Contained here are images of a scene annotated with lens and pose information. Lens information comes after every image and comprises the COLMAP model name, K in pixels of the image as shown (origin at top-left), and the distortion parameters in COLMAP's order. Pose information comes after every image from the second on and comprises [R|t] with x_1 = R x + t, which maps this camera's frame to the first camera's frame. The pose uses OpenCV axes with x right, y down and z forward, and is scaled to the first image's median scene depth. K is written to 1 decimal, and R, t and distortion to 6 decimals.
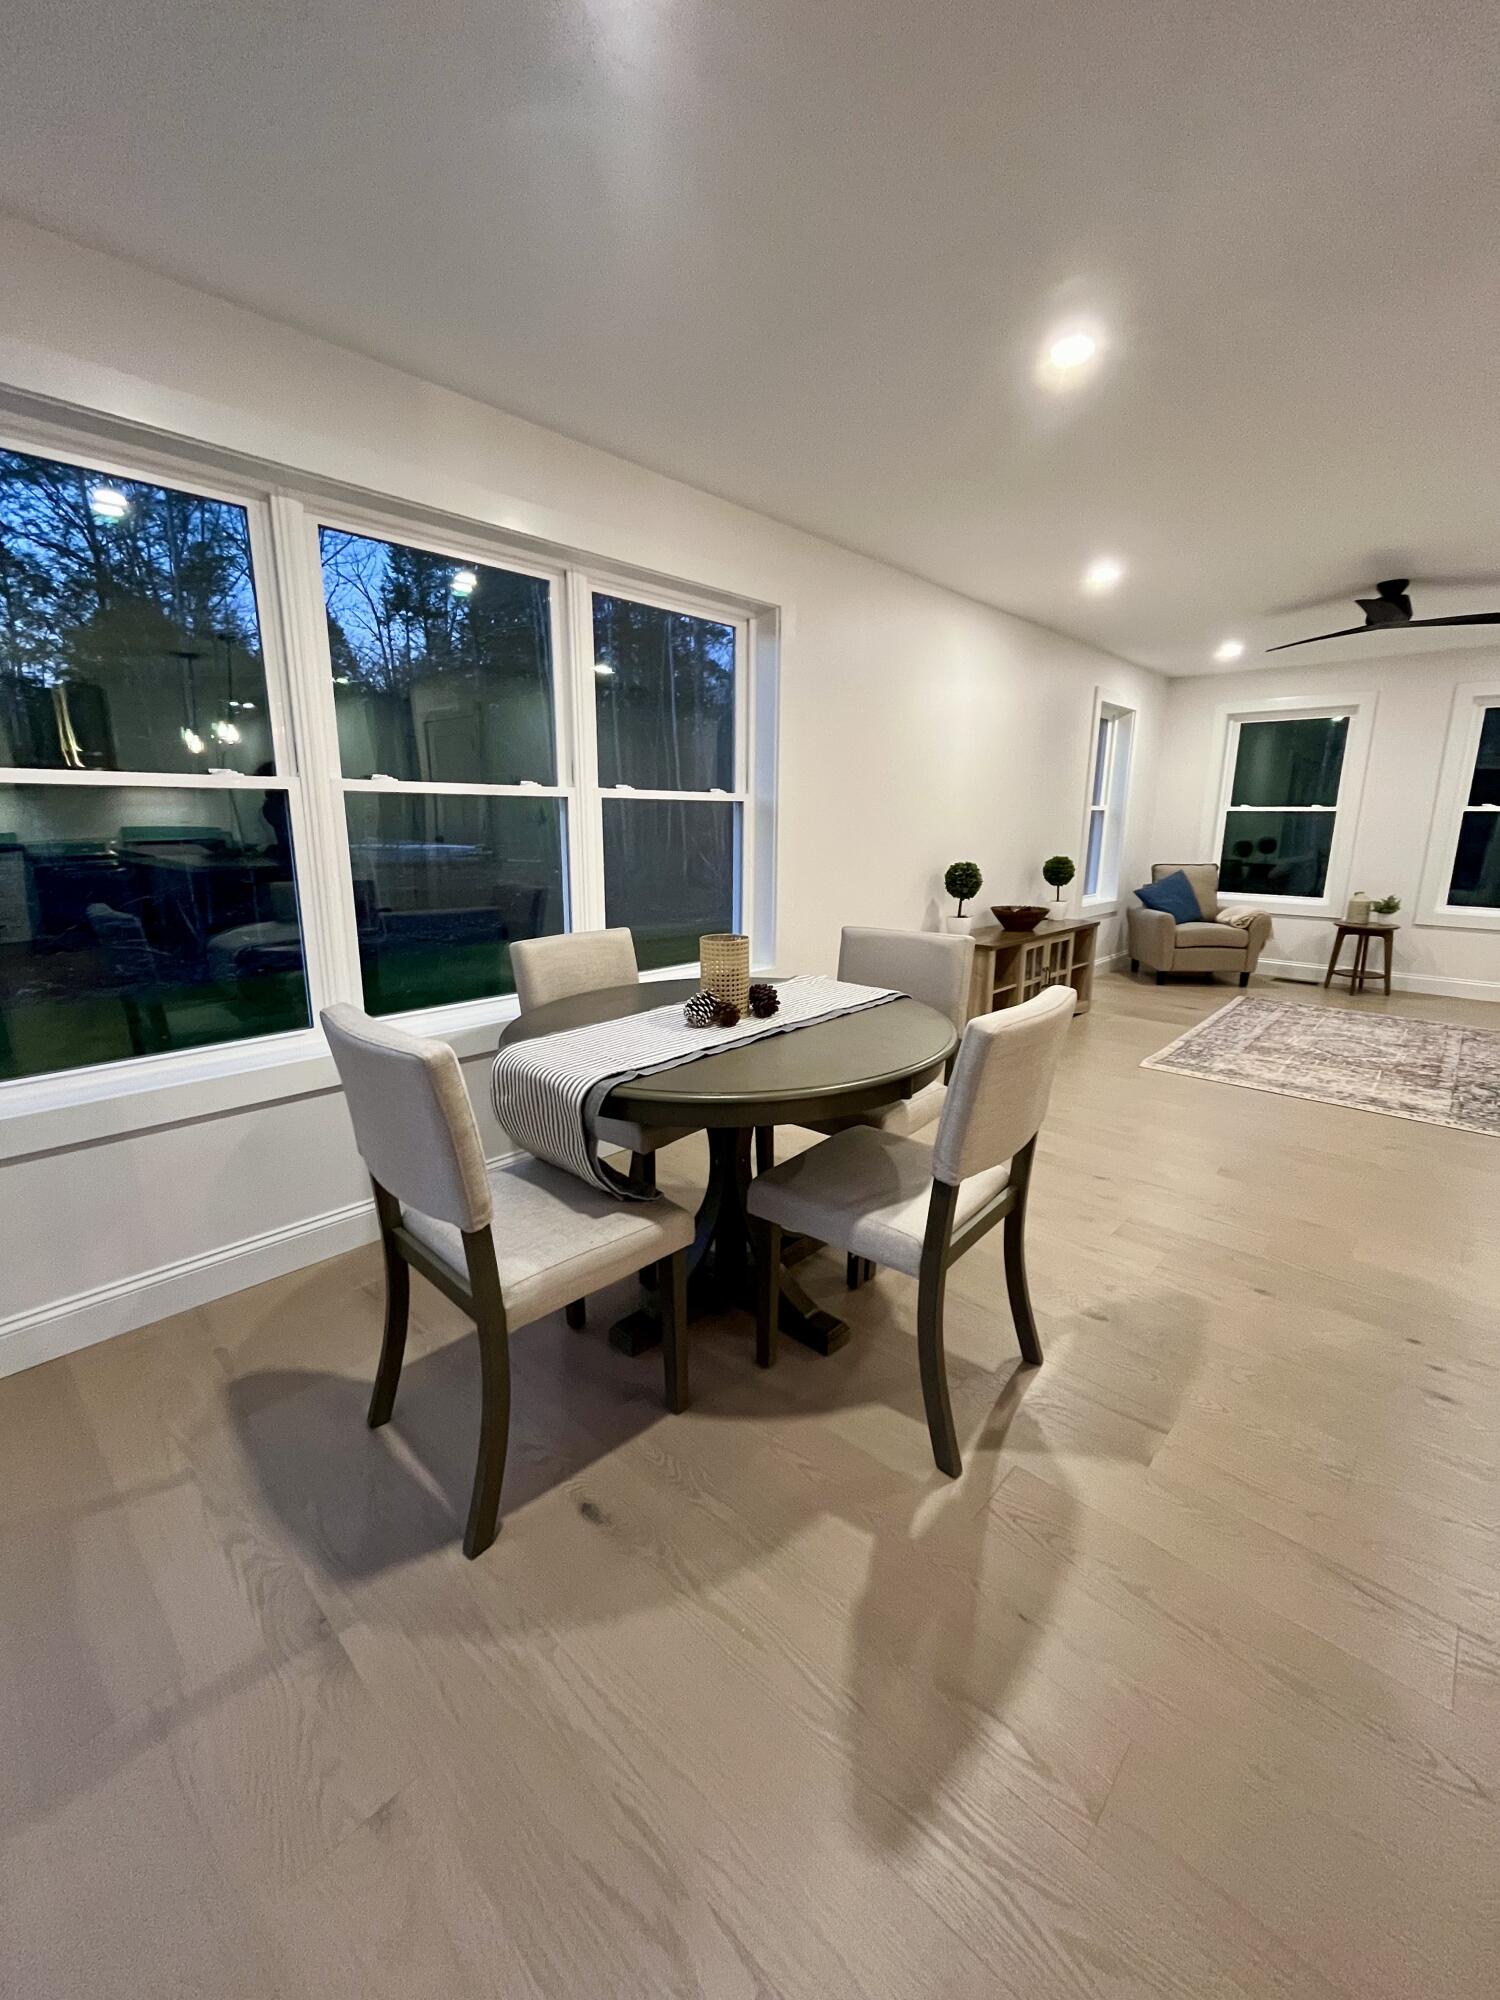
lens RADIAL K [[814.4, 0, 764.4], [0, 814.4, 975.6], [0, 0, 1]] dist [-0.000961, -0.000183]
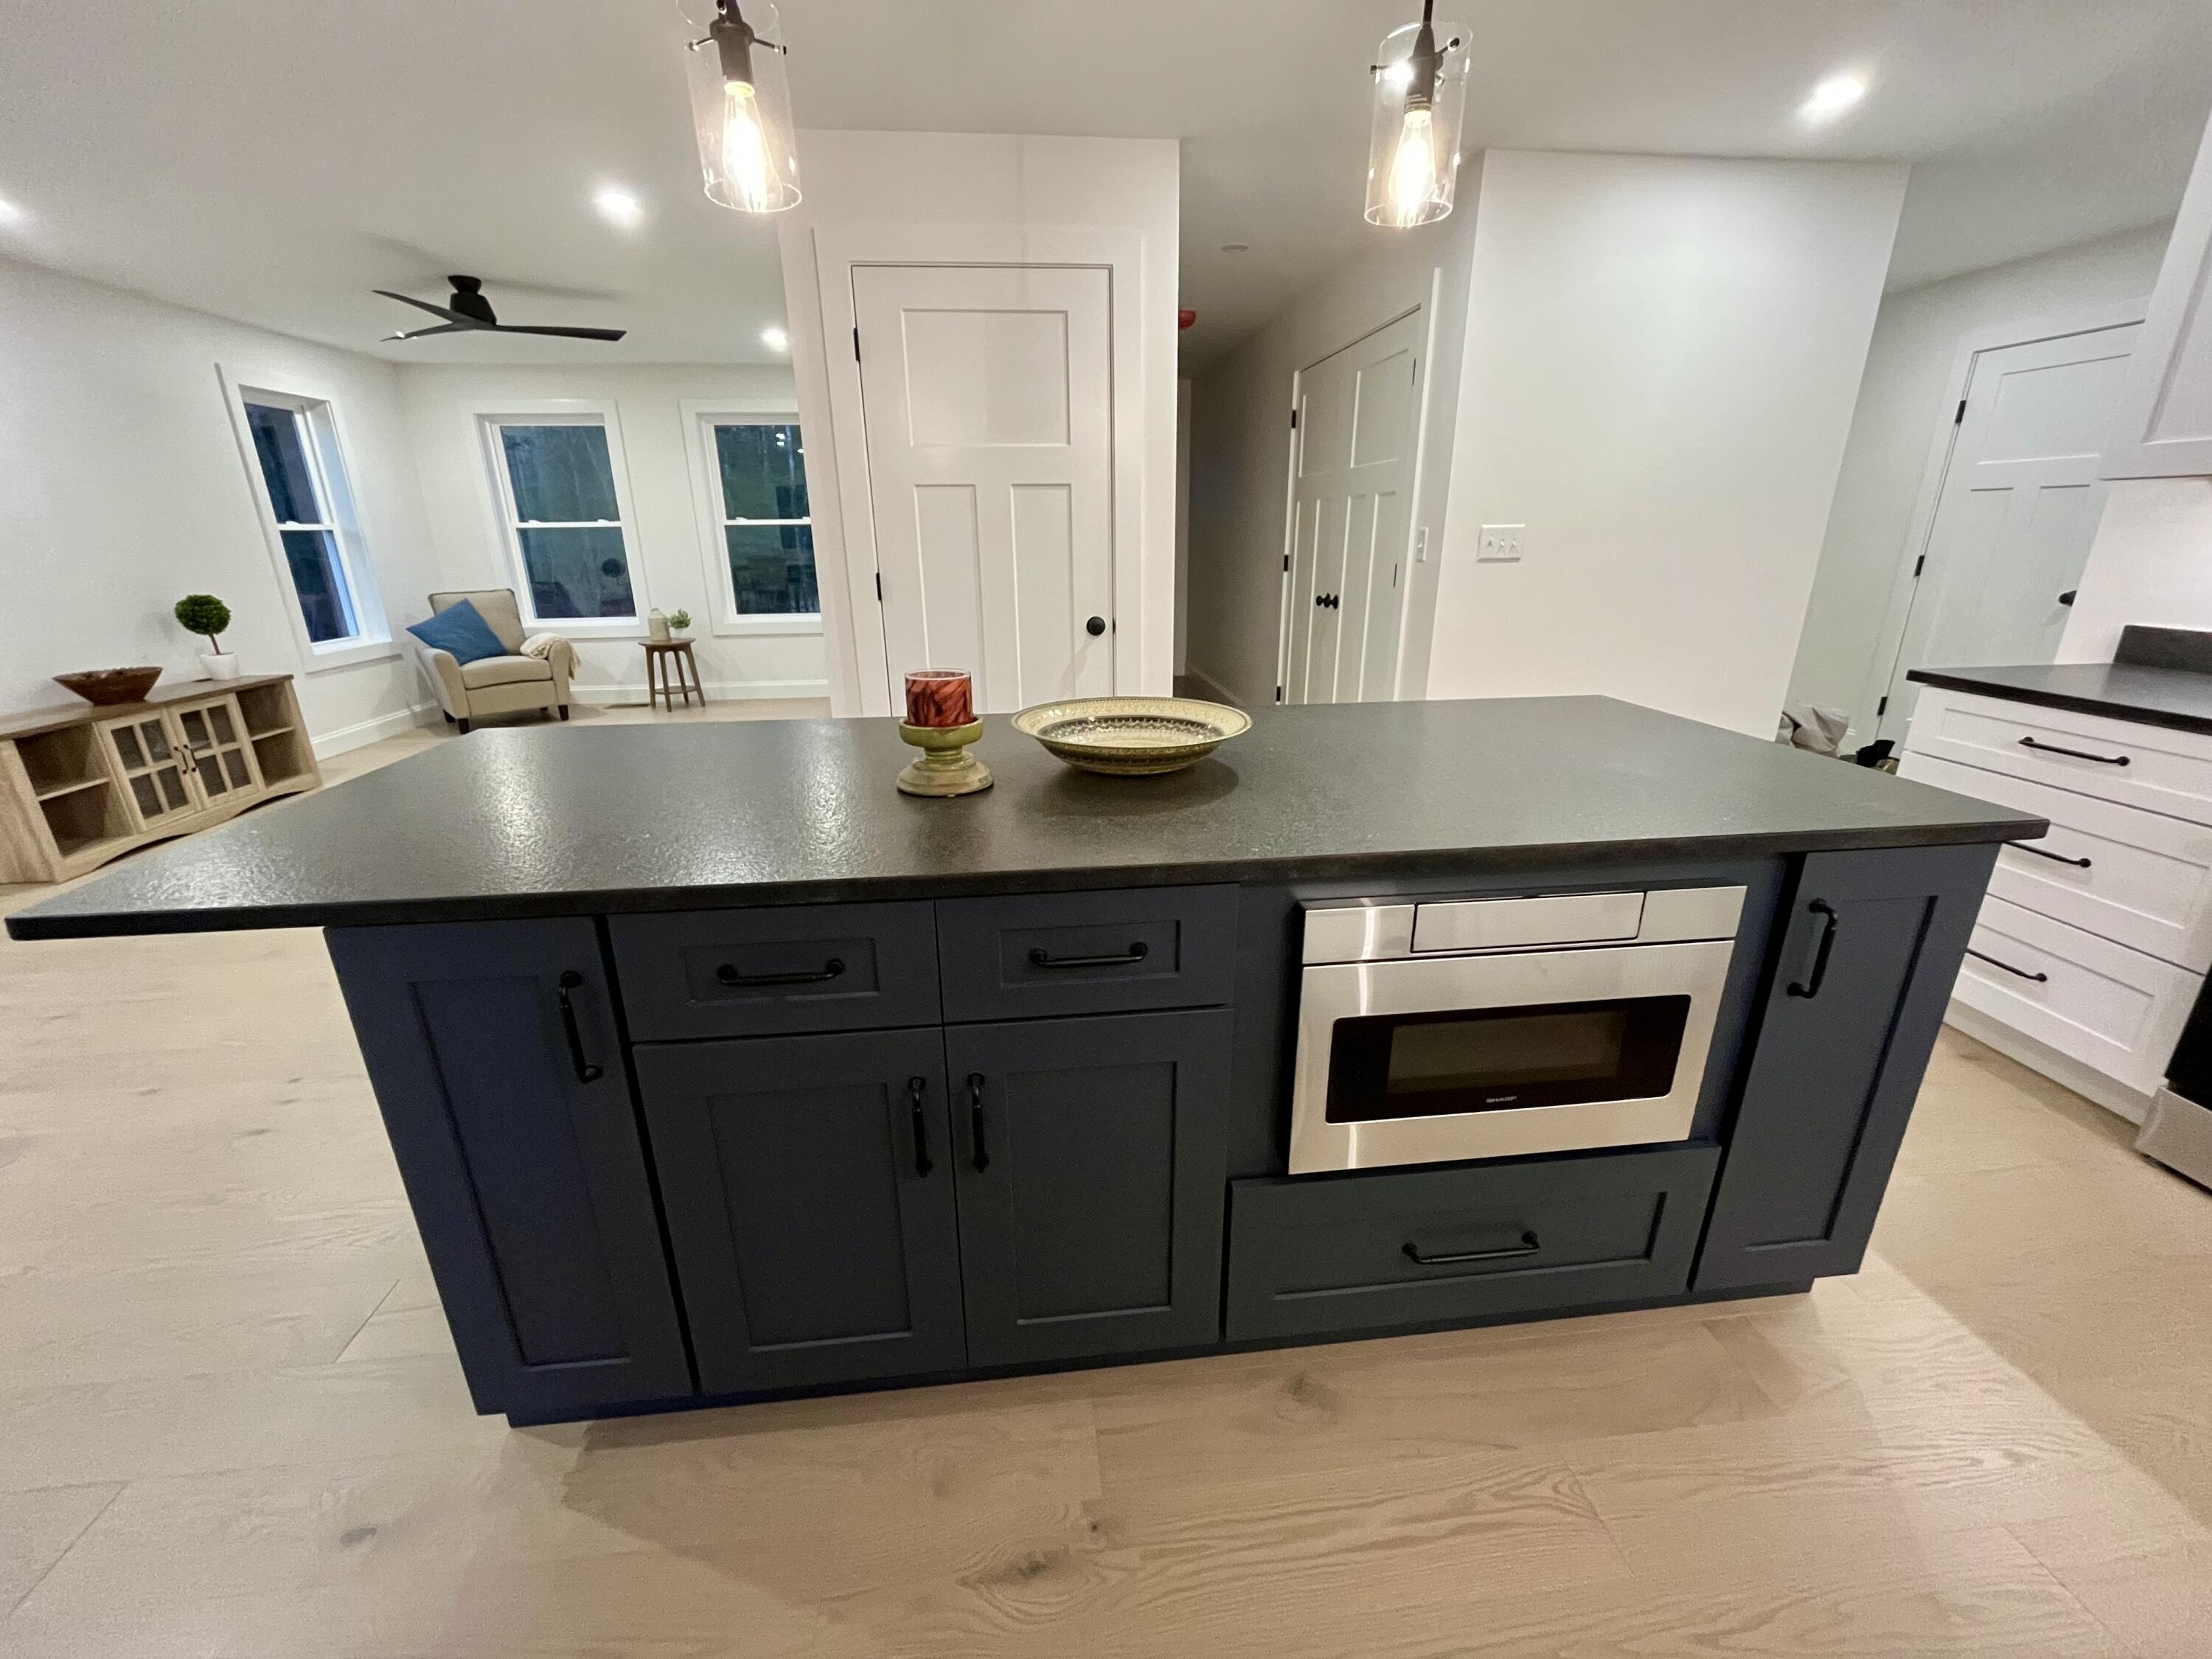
lens RADIAL K [[900.7, 0, 1098.6], [0, 900.7, 829.7], [0, 0, 1]] dist [-0.000961, -0.000183]
pose [[0.650460, -0.256916, 0.714770, 0.215464], [0.164380, 0.966370, 0.197759, 0.031777], [-0.741540, -0.011140, 0.670816, -0.162124]]
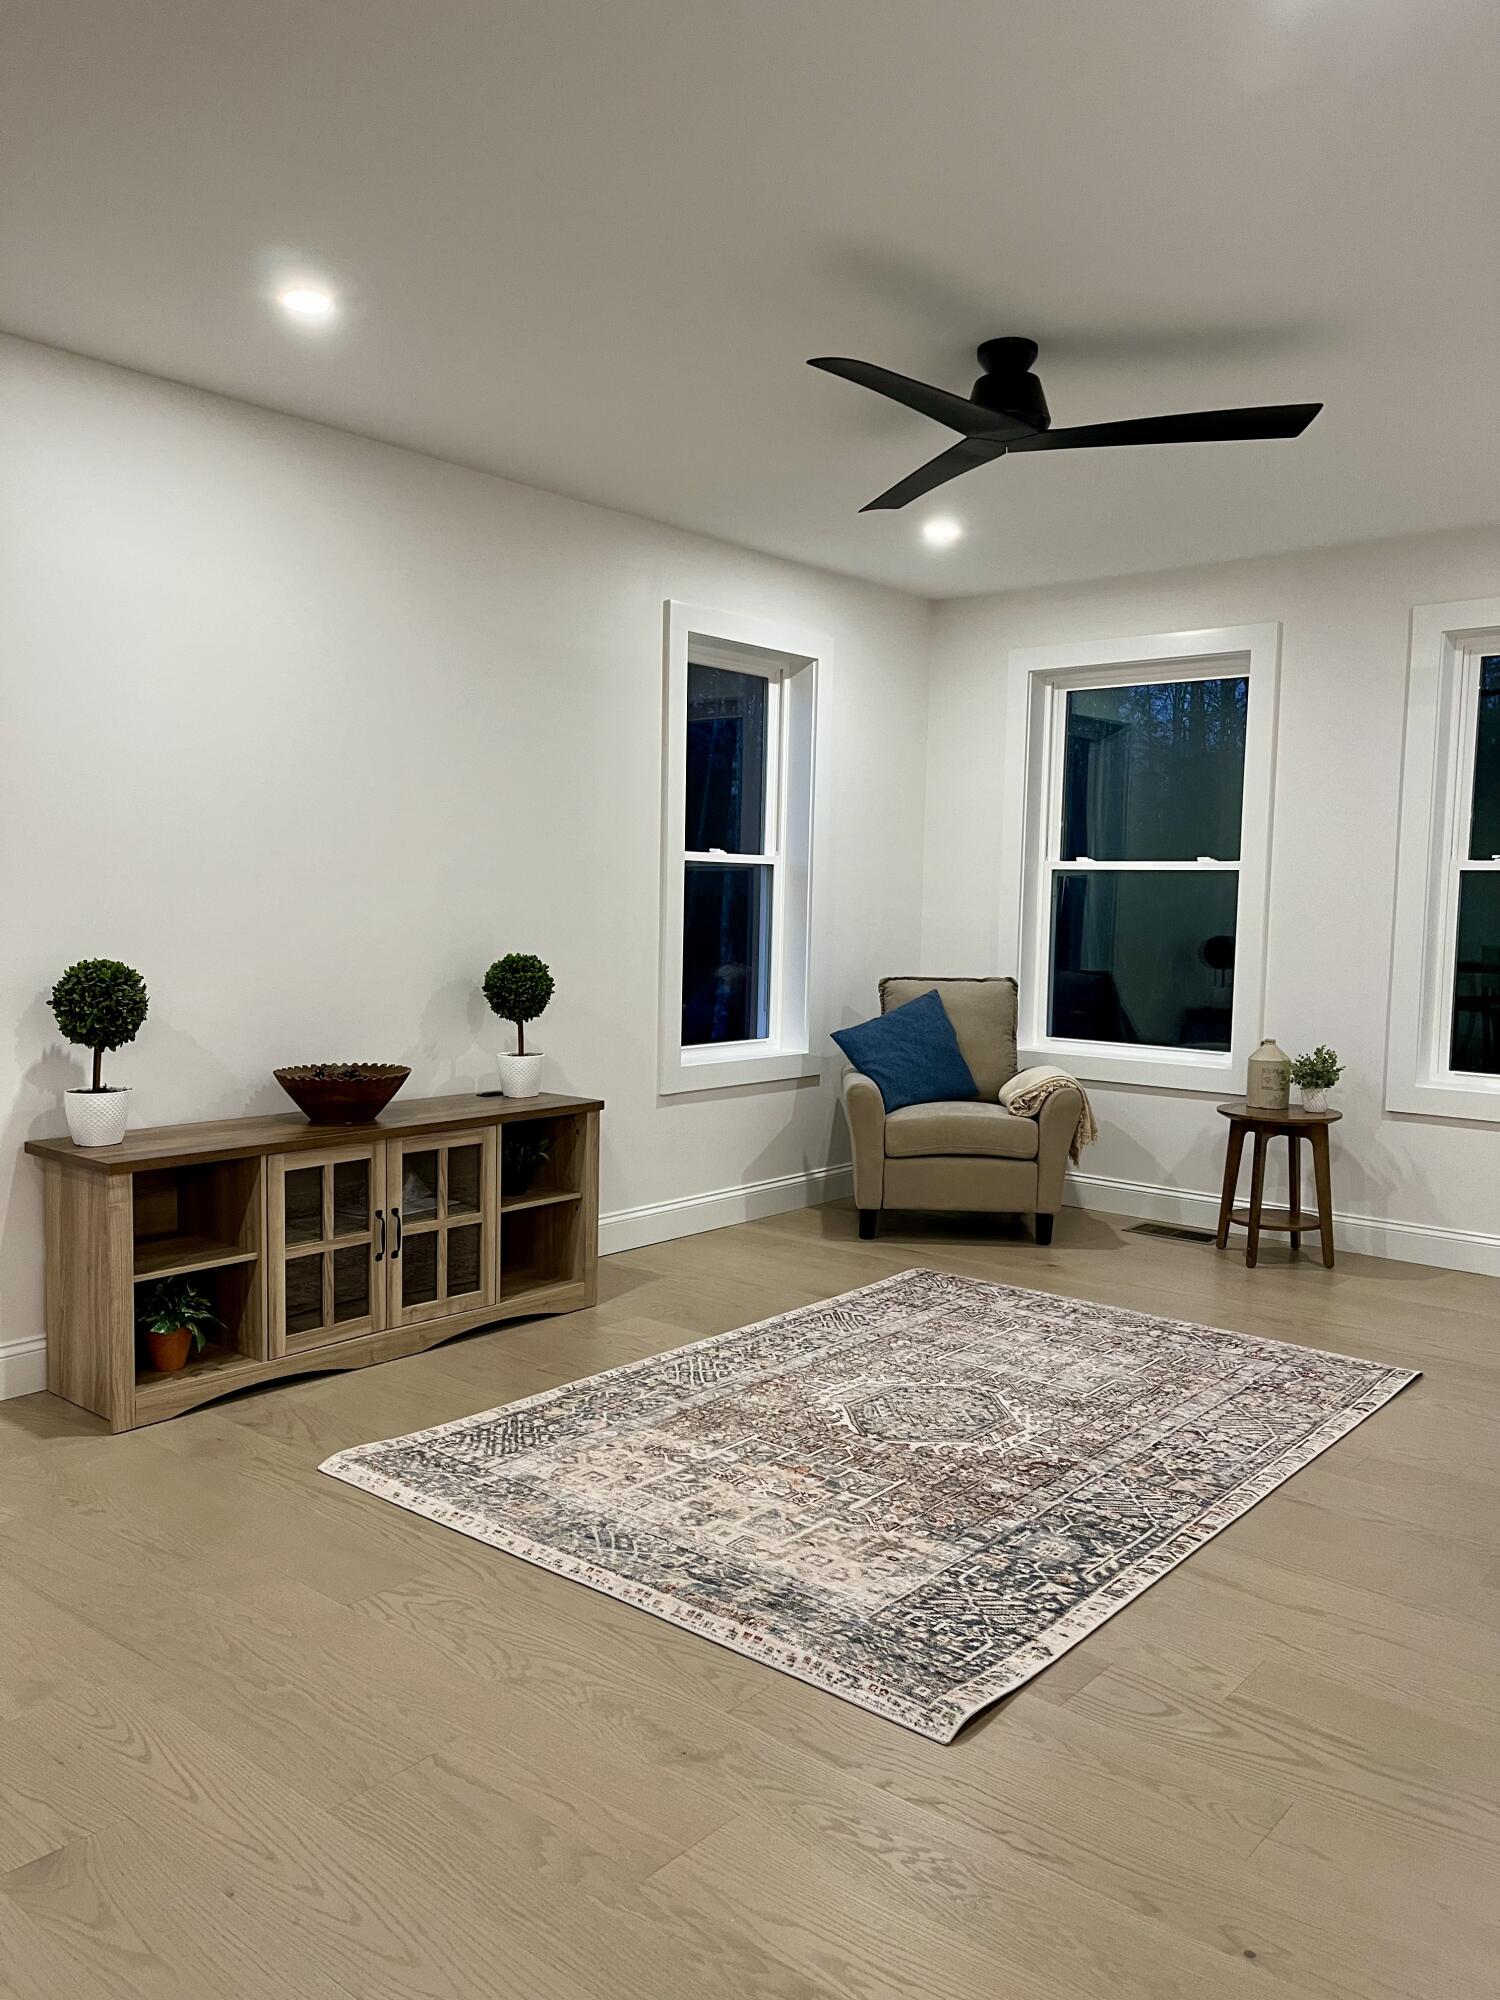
lens RADIAL K [[1563.7, 0, 708.0], [0, 1563.7, 1017.2], [0, 0, 1]] dist [0.034980, -0.011745]
pose [[0.998577, 0.008189, 0.052697, 0.358707], [-0.002113, 0.993440, -0.114339, -0.012231], [-0.053287, 0.114065, 0.992043, 0.122960]]
